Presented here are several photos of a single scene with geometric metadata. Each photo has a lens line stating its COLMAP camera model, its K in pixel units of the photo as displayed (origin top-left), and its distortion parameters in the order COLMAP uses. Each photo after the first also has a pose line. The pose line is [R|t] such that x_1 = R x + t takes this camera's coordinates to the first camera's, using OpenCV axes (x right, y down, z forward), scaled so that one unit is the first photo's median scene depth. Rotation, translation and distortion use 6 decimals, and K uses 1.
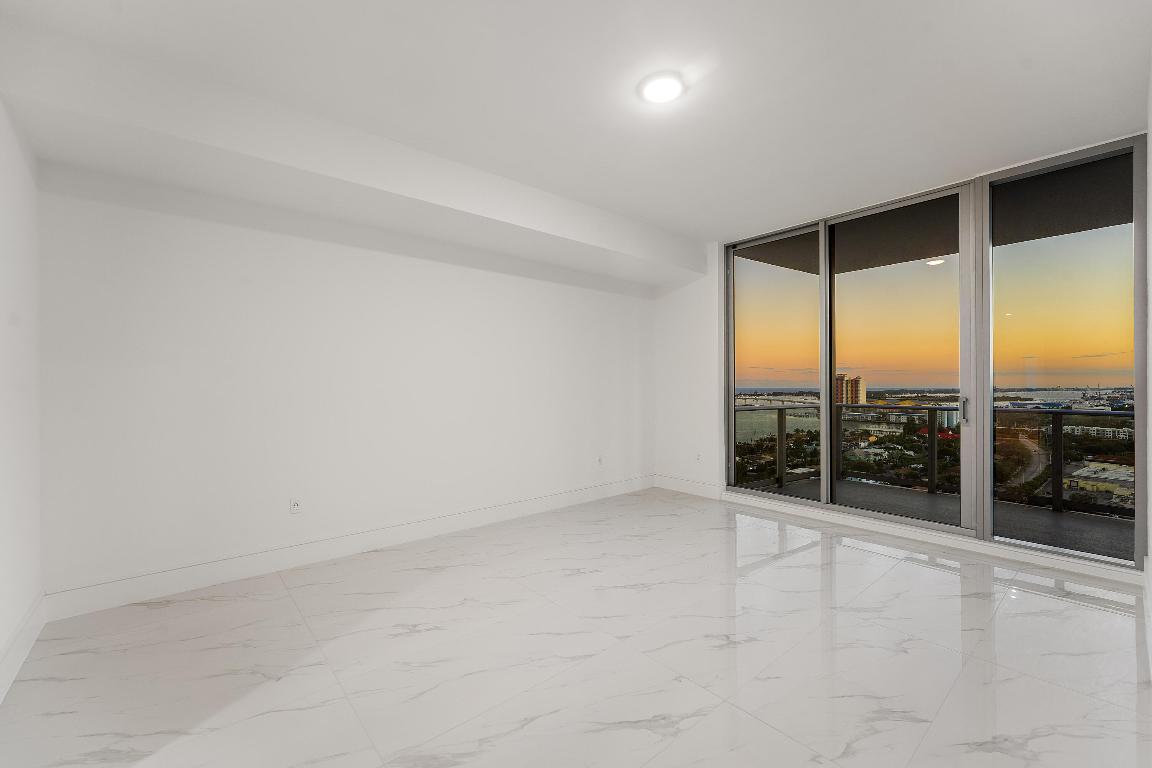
lens RADIAL K [[462.6, 0, 571.5], [0, 462.6, 381.3], [0, 0, 1]] dist [-0.003524, -0.000081]
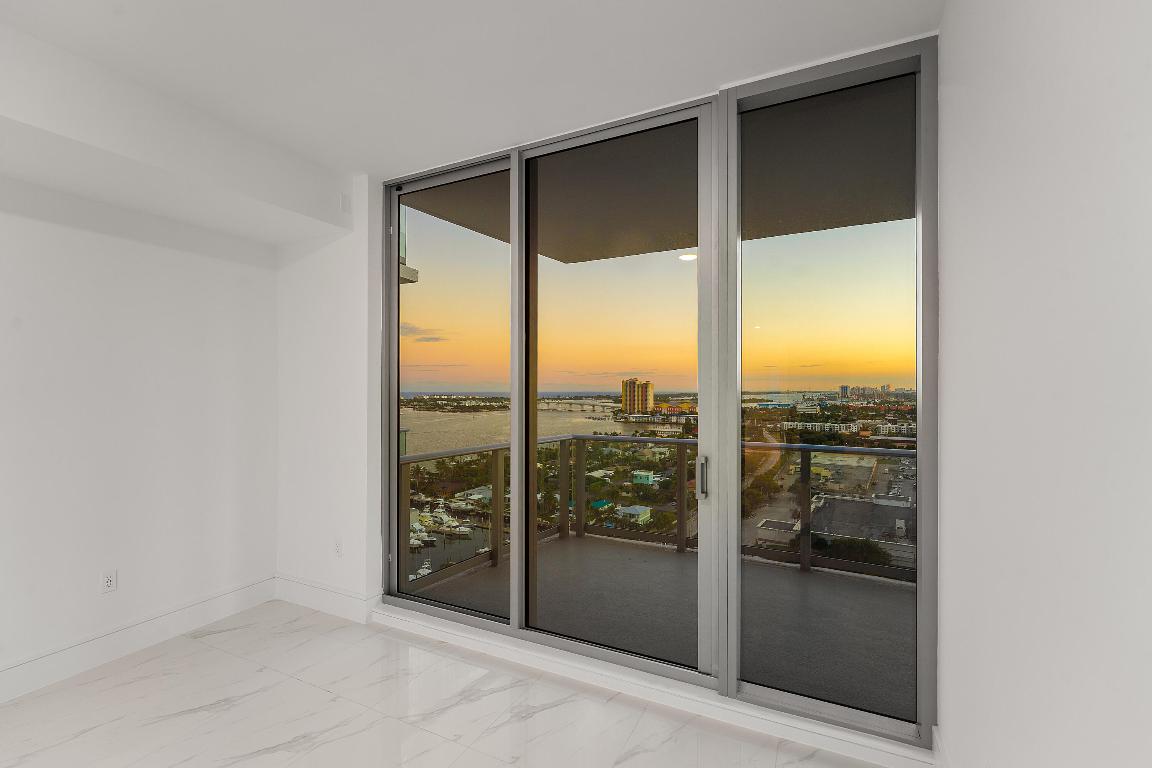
lens RADIAL K [[498.4, 0, 576.0], [0, 498.4, 384.0], [0, 0, 1]] dist [-0.000663, -0.000134]
pose [[0.916612, 0.003215, 0.399764, 0.296242], [-0.002829, 0.999995, -0.001557, -0.039081], [-0.399767, 0.000297, 0.916617, 0.317220]]
